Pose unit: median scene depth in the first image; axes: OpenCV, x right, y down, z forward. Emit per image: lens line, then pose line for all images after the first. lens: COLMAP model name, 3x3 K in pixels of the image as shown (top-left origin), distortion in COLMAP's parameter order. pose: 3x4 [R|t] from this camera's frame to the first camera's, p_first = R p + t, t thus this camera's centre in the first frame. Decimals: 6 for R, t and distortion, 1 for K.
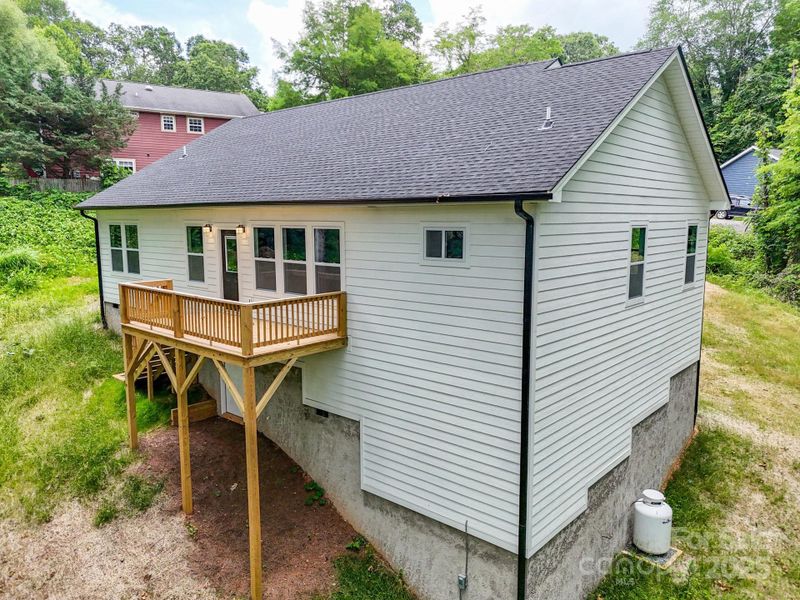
lens RADIAL K [[590.5, 0, 402.1], [0, 590.5, 301.0], [0, 0, 1]] dist [0.070053, -0.057974]
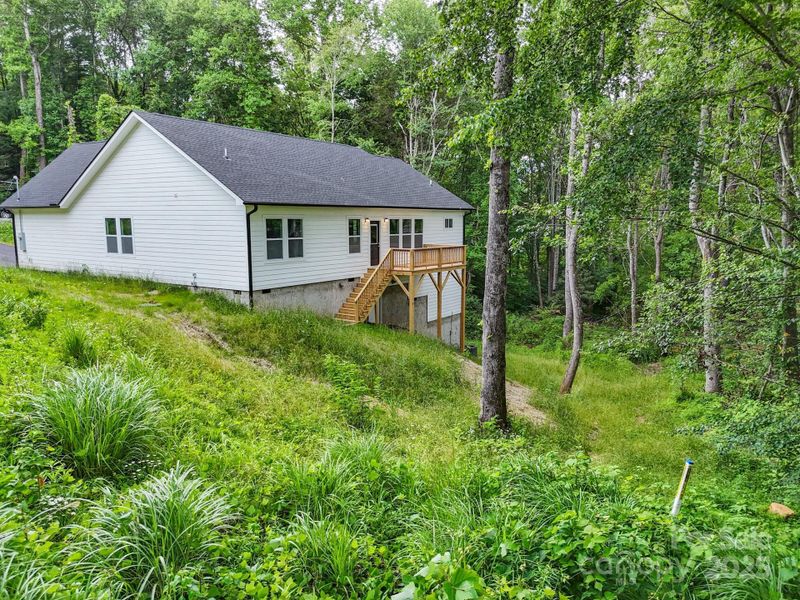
lens RADIAL K [[590.5, 0, 402.1], [0, 590.5, 301.0], [0, 0, 1]] dist [0.070053, -0.057974]
pose [[-0.129153, -0.145422, 0.980904, -2.109240], [0.127467, 0.978547, 0.161856, -0.162184], [-0.983398, 0.145937, -0.107846, 1.154329]]
